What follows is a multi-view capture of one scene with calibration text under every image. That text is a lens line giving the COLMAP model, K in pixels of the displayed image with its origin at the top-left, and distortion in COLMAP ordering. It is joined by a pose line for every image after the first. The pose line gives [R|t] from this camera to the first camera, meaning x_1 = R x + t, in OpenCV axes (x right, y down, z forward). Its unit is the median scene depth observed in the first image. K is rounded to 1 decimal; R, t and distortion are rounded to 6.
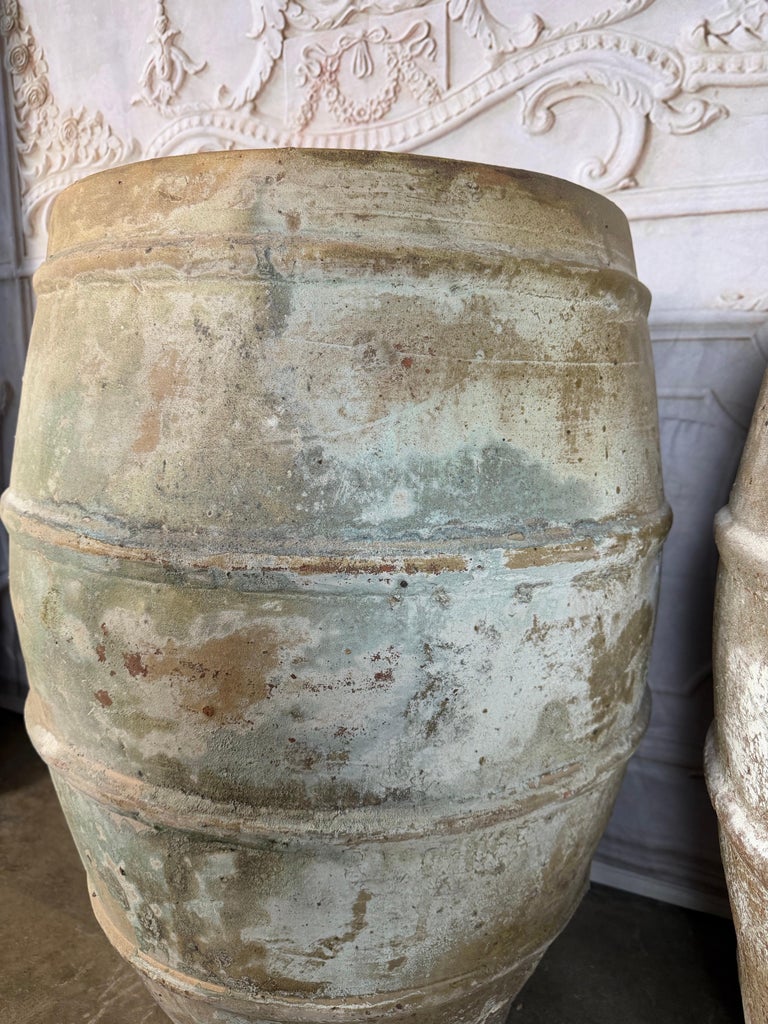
lens RADIAL K [[733.5, 0, 384.6], [0, 733.5, 513.2], [0, 0, 1]] dist [0.015265, -0.031355]
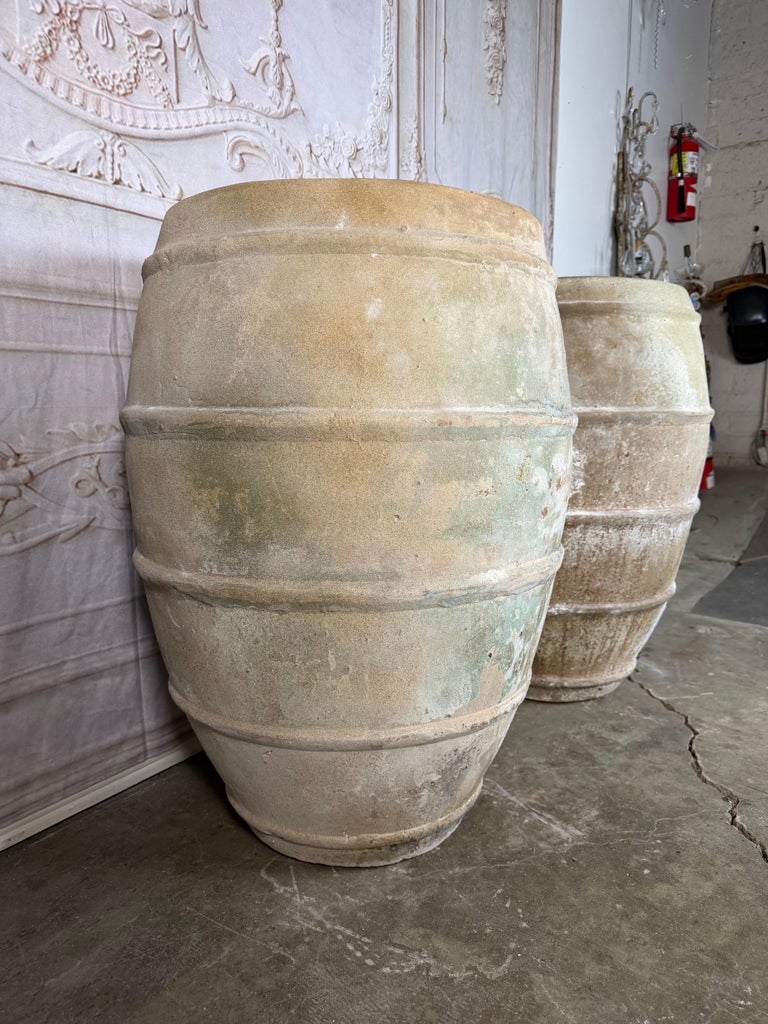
lens RADIAL K [[736.6, 0, 399.7], [0, 736.6, 510.6], [0, 0, 1]] dist [0.028471, -0.042799]
pose [[0.128324, -0.147771, 0.980661, -2.032886], [0.176034, 0.976529, 0.124113, -0.029926], [-0.975984, 0.156703, 0.151325, 1.018019]]
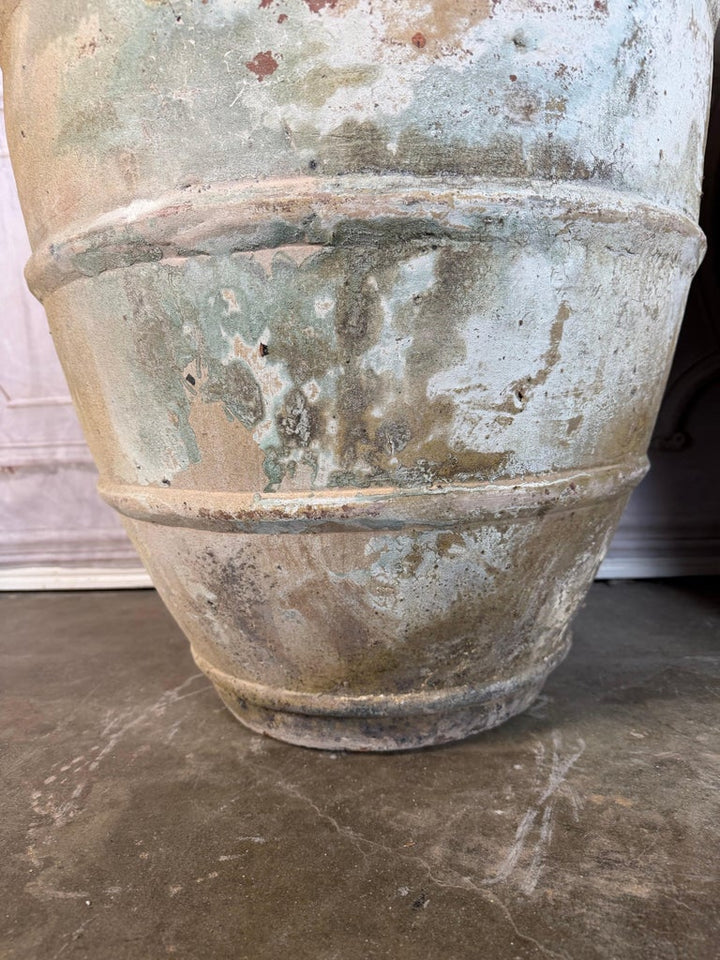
lens RADIAL K [[690.5, 0, 352.2], [0, 690.5, 482.5], [0, 0, 1]] dist [0.028471, -0.042799]
pose [[0.942389, -0.095735, 0.320527, -0.545236], [0.115718, 0.992314, -0.043841, 0.707548], [-0.313866, 0.078406, 0.946224, 0.276583]]
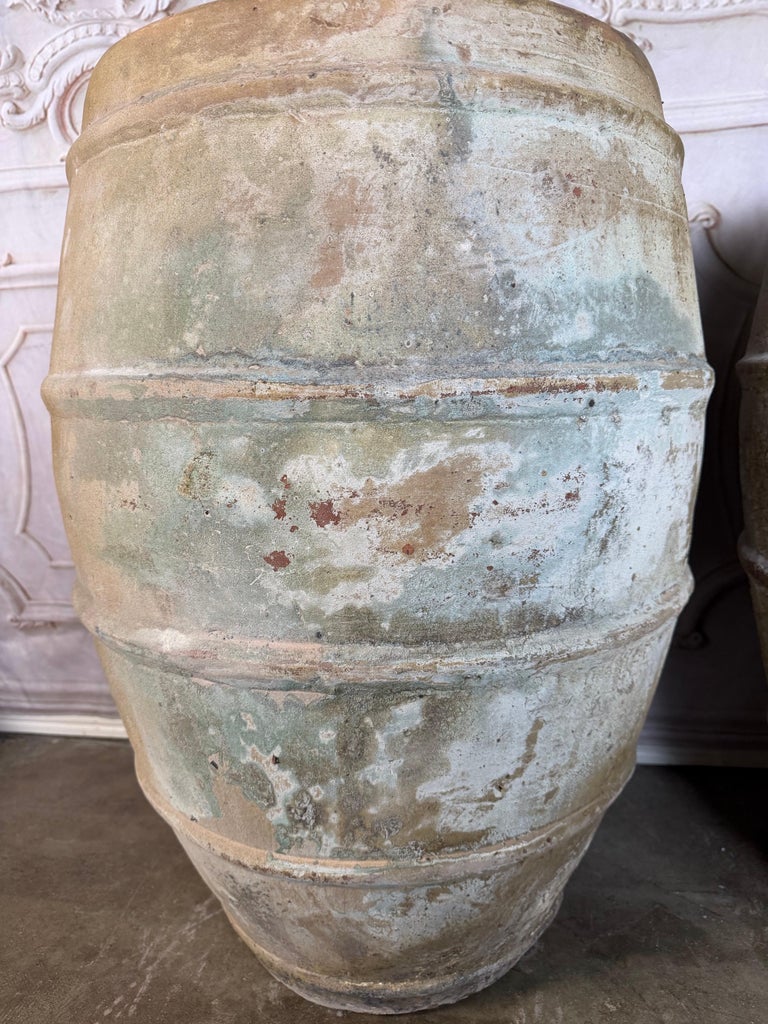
lens RADIAL K [[736.6, 0, 375.2], [0, 736.6, 508.3], [0, 0, 1]] dist [0.028471, -0.042799]
pose [[0.955835, -0.089370, 0.279987, -0.492863], [0.090089, 0.995880, 0.010328, 0.176697], [-0.279757, 0.015352, 0.959948, 0.052849]]
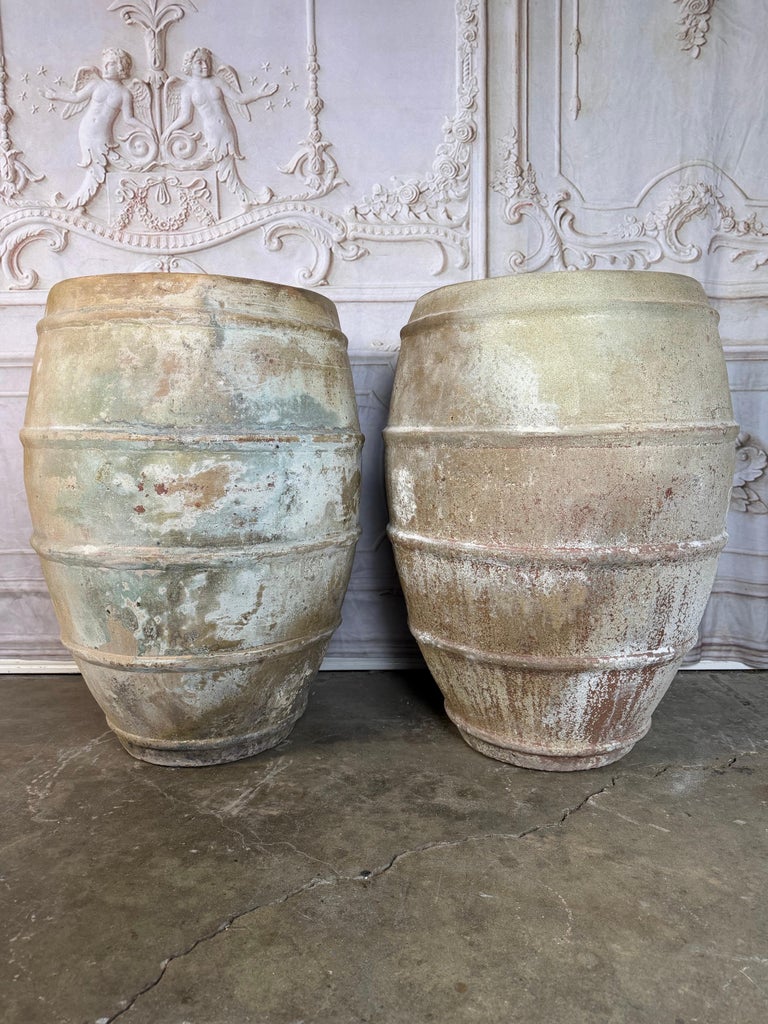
lens RADIAL K [[736.6, 0, 385.3], [0, 736.6, 508.0], [0, 0, 1]] dist [0.028471, -0.042799]
pose [[0.901152, -0.061931, 0.429058, -0.632173], [0.089720, 0.994958, -0.044824, 0.390607], [-0.424118, 0.078888, 0.902164, -1.241554]]
